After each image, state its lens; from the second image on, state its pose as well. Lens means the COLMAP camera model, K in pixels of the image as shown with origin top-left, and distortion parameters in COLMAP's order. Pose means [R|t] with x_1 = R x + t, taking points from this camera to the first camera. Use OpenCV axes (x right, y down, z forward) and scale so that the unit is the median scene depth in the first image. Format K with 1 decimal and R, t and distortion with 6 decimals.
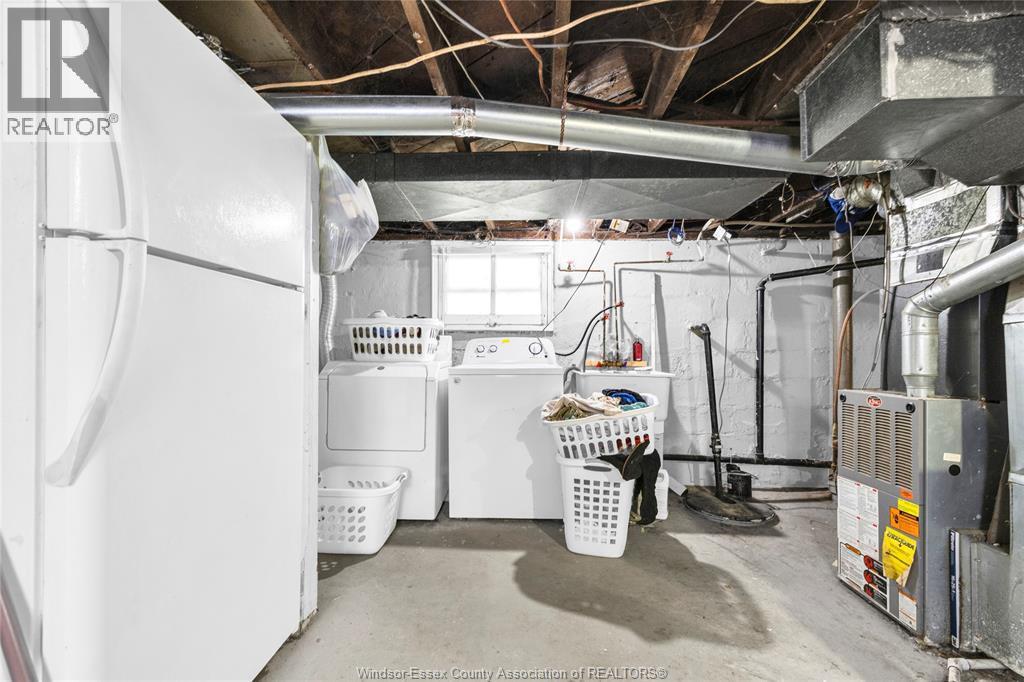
lens RADIAL K [[448.0, 0, 514.4], [0, 448.0, 355.8], [0, 0, 1]] dist [0.003441, 0.000238]
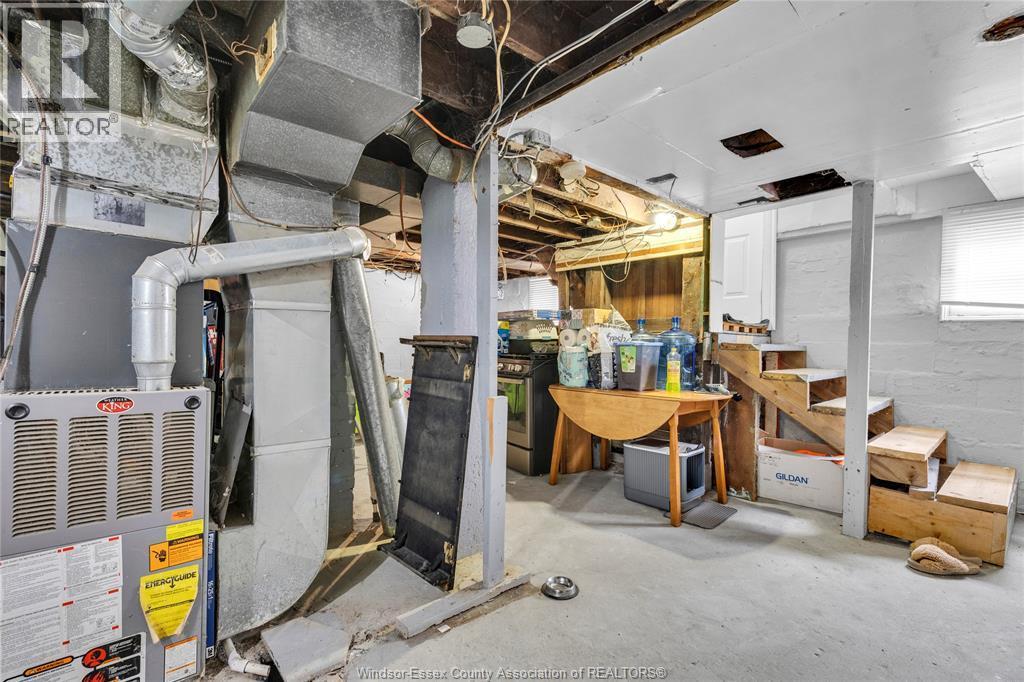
lens RADIAL K [[461.1, 0, 512.0], [0, 461.1, 341.0], [0, 0, 1]] dist [0.004042, 0.000129]
pose [[-0.680853, -0.022148, 0.732085, -0.074993], [-0.028368, 0.999590, 0.003859, -0.009806], [-0.731870, -0.018141, -0.681202, 0.839594]]
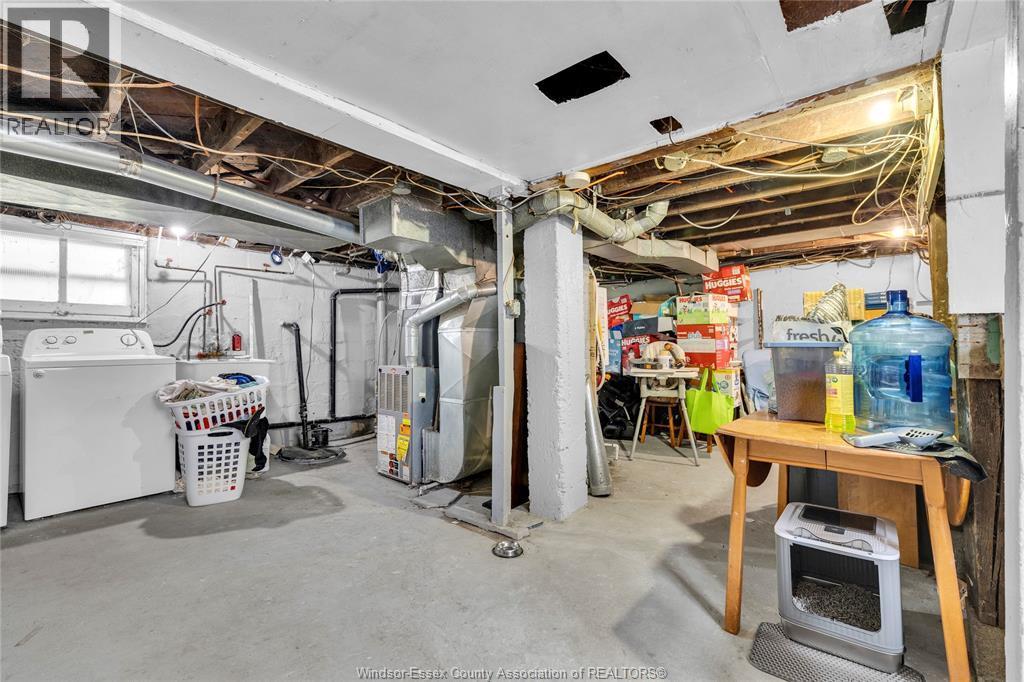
lens RADIAL K [[448.8, 0, 512.0], [0, 448.8, 341.0], [0, 0, 1]] dist [0.003381, 0.000143]
pose [[0.620799, 0.002984, 0.783964, -0.305165], [-0.000167, 0.999993, -0.003674, -0.014484], [-0.783969, 0.002150, 0.620796, -0.462463]]
